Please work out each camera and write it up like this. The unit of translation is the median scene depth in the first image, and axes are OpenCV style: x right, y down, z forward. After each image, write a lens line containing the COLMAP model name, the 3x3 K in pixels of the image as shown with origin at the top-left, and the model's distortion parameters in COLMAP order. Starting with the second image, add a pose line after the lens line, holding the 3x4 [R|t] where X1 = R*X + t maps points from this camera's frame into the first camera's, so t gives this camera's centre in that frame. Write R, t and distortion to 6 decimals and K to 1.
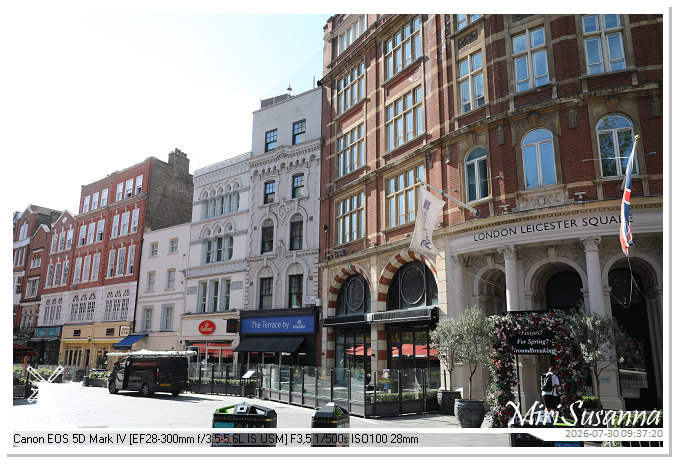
lens RADIAL K [[515.5, 0, 340.2], [0, 515.5, 233.5], [0, 0, 1]] dist [0.005323, 0.000428]
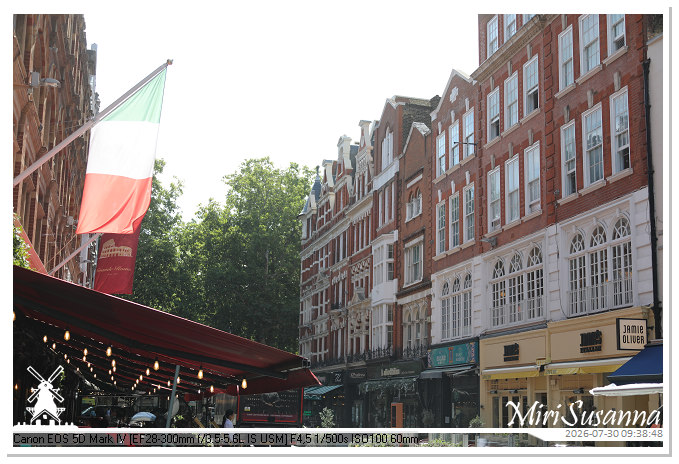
lens RADIAL K [[953.9, 0, 339.9], [0, 953.9, 232.3], [0, 0, 1]] dist [-0.012320, 0.000000]
pose [[0.788235, -0.108472, -0.605739, -0.157052], [0.129807, 0.991502, -0.008637, 0.087810], [0.601528, -0.071822, 0.795617, 0.337805]]
